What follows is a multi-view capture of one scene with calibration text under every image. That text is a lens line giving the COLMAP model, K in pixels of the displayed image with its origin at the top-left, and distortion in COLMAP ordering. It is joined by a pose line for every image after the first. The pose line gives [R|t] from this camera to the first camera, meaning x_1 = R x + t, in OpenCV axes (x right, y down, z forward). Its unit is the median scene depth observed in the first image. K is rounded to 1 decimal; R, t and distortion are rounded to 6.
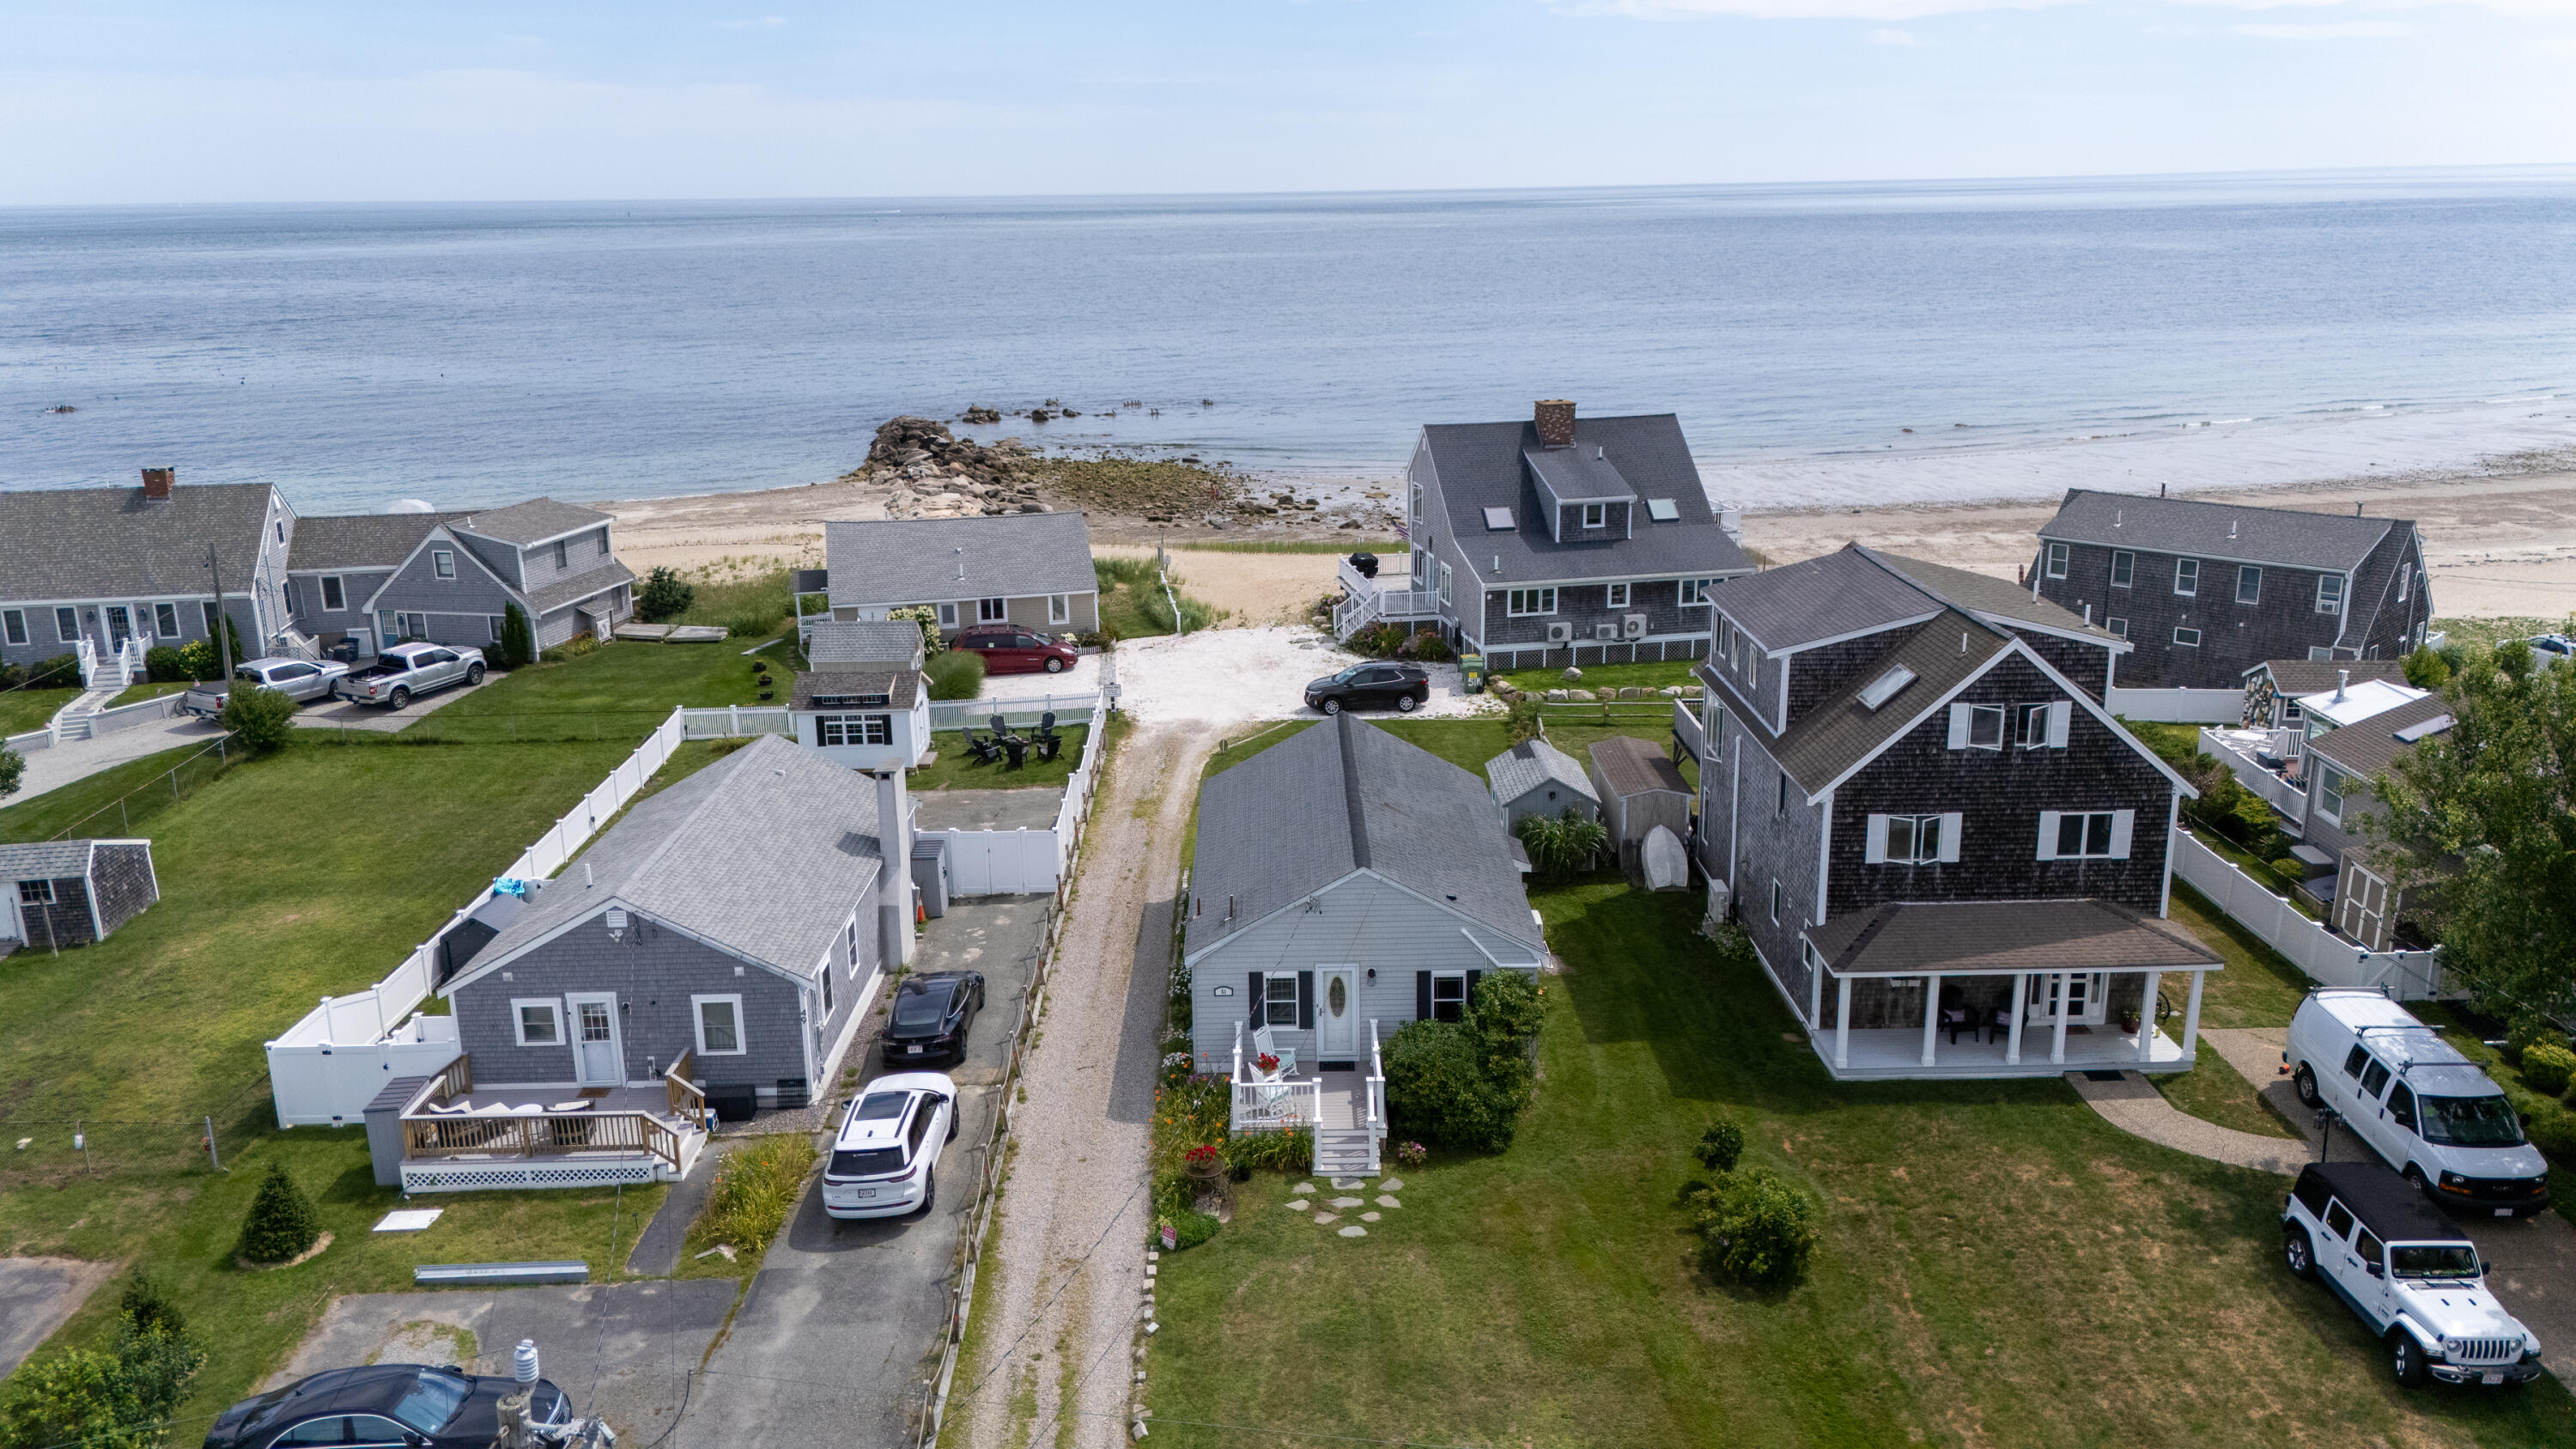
lens RADIAL K [[1896.8, 0, 1288.0], [0, 1896.8, 724.5], [0, 0, 1]] dist [0.070099, -0.060387]
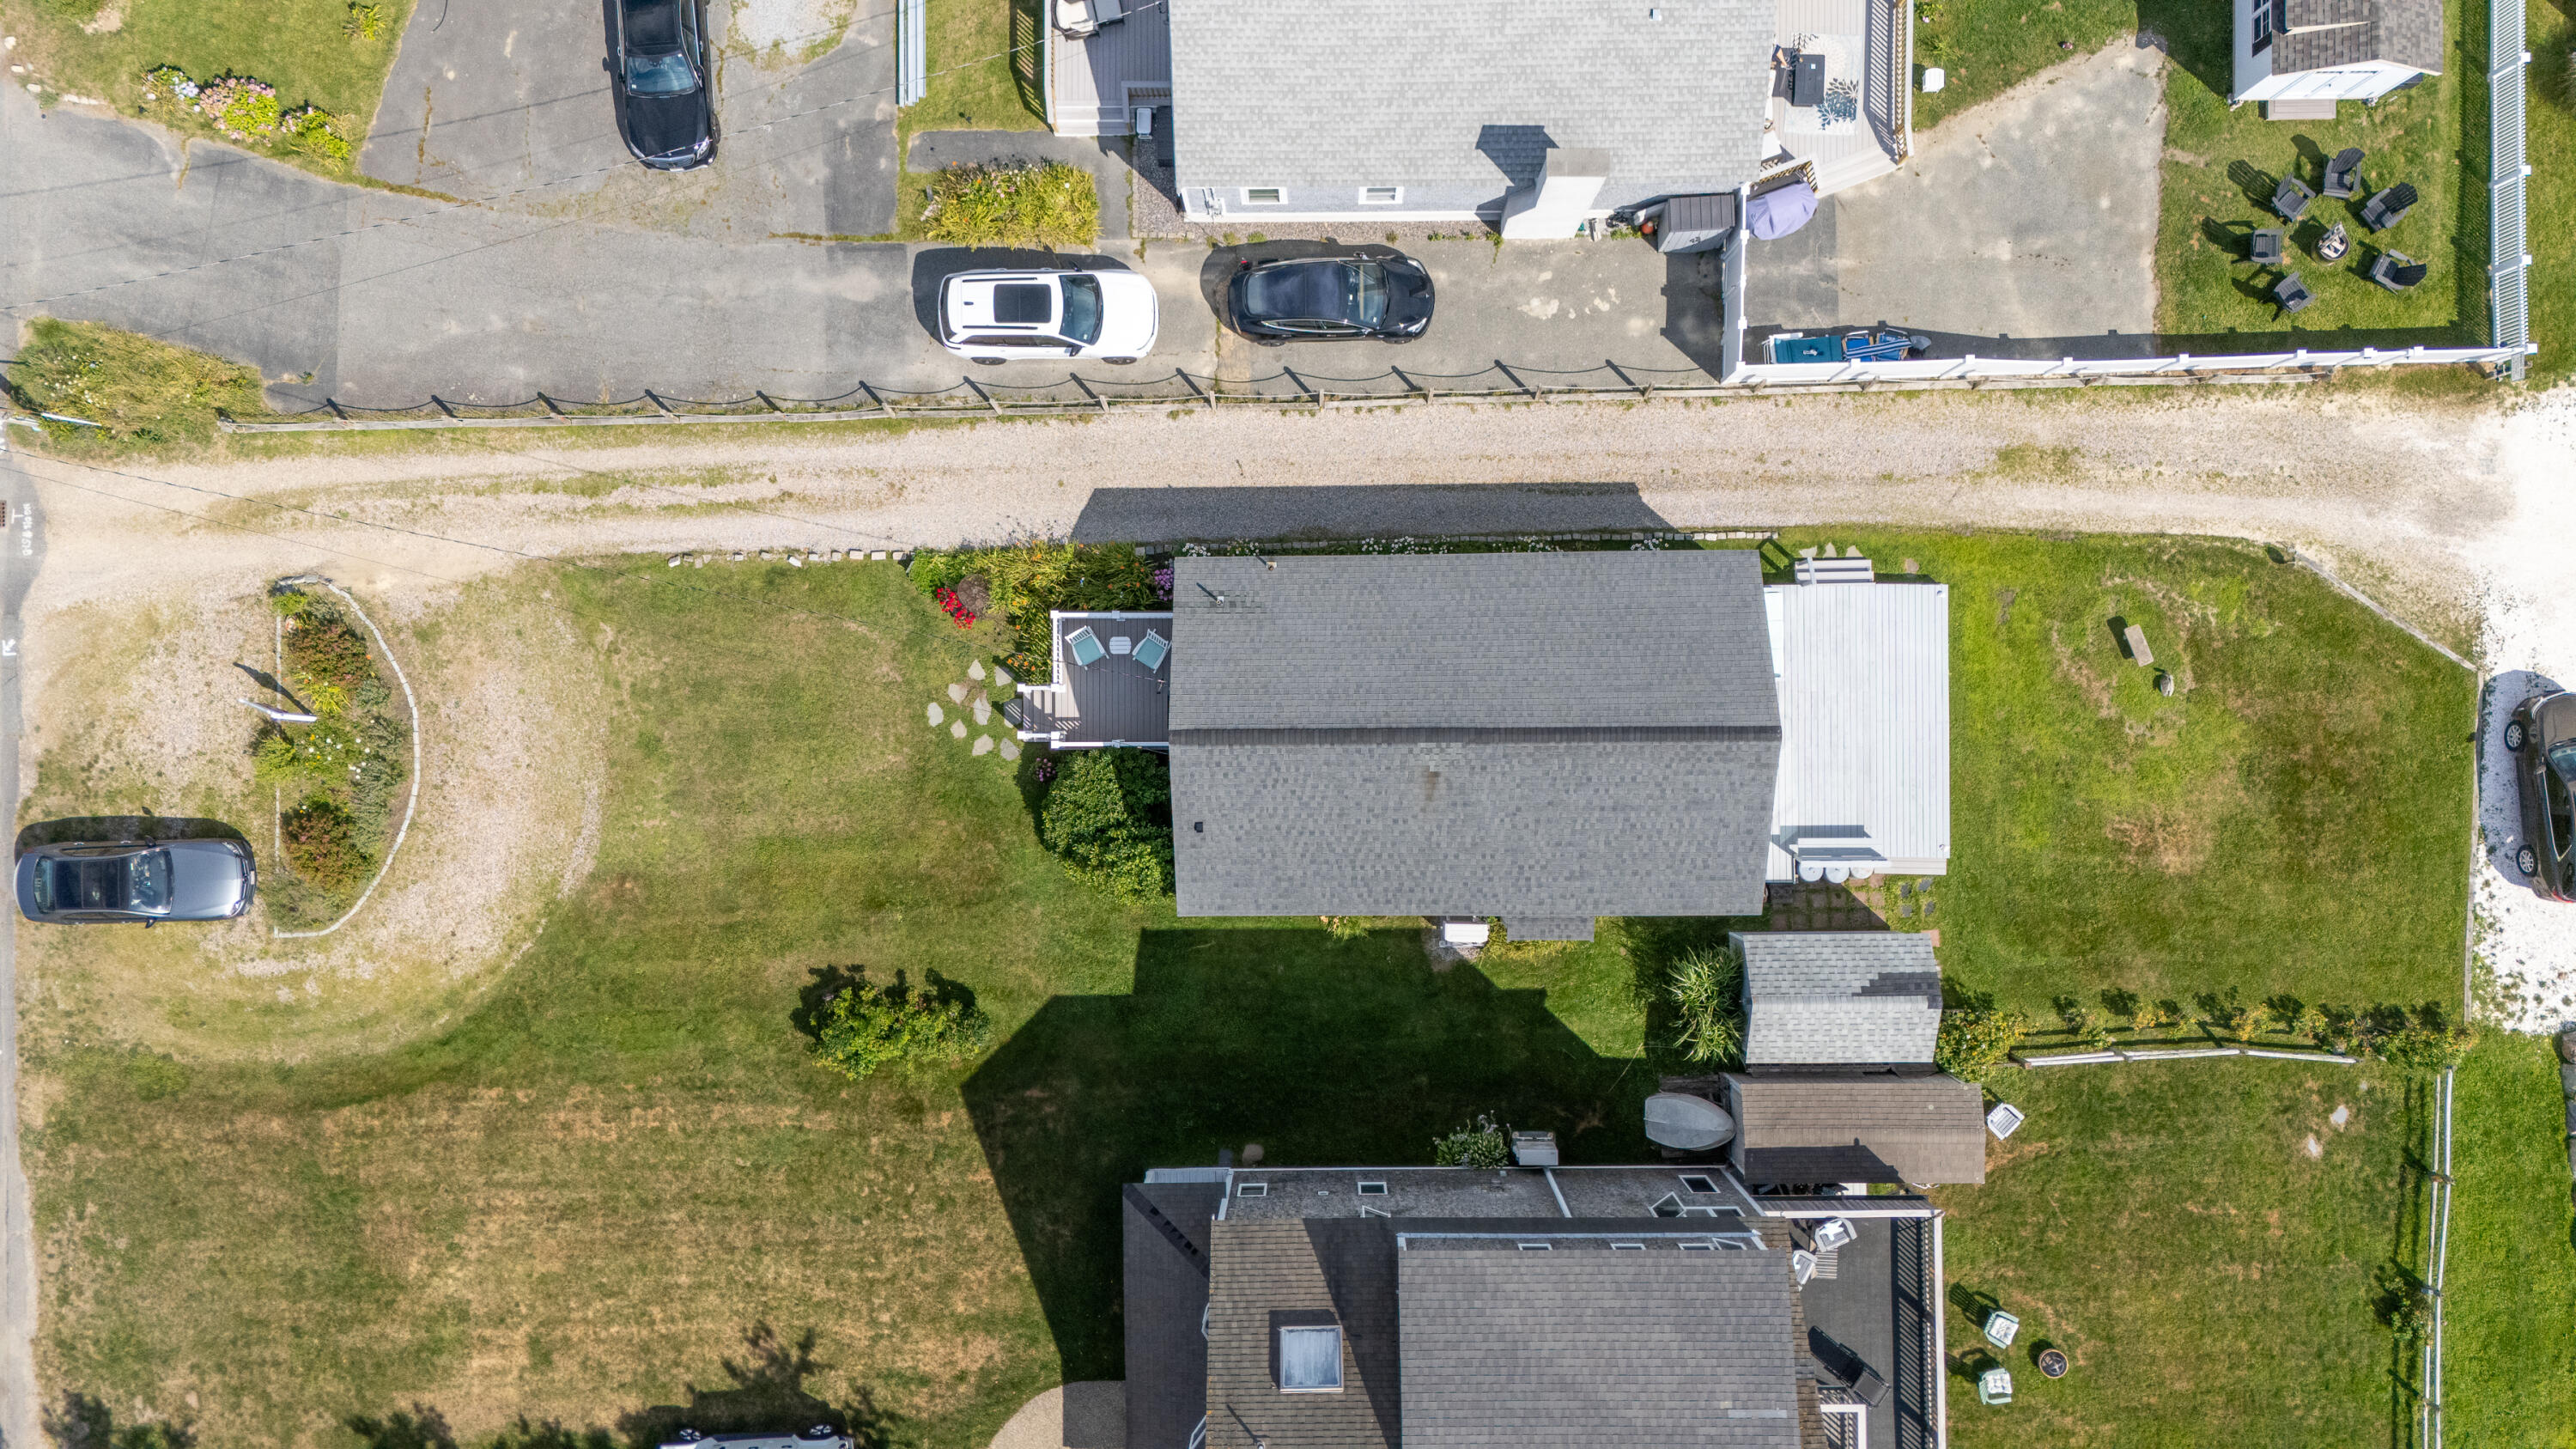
lens RADIAL K [[1877.1, 0, 1303.6], [0, 1877.1, 725.4], [0, 0, 1]] dist [0.050757, -0.000975]
pose [[-0.001933, 0.999590, 0.028581, 0.004892], [-0.246509, -0.028176, 0.968731, -0.841723], [0.969139, -0.005173, 0.246462, 0.802912]]
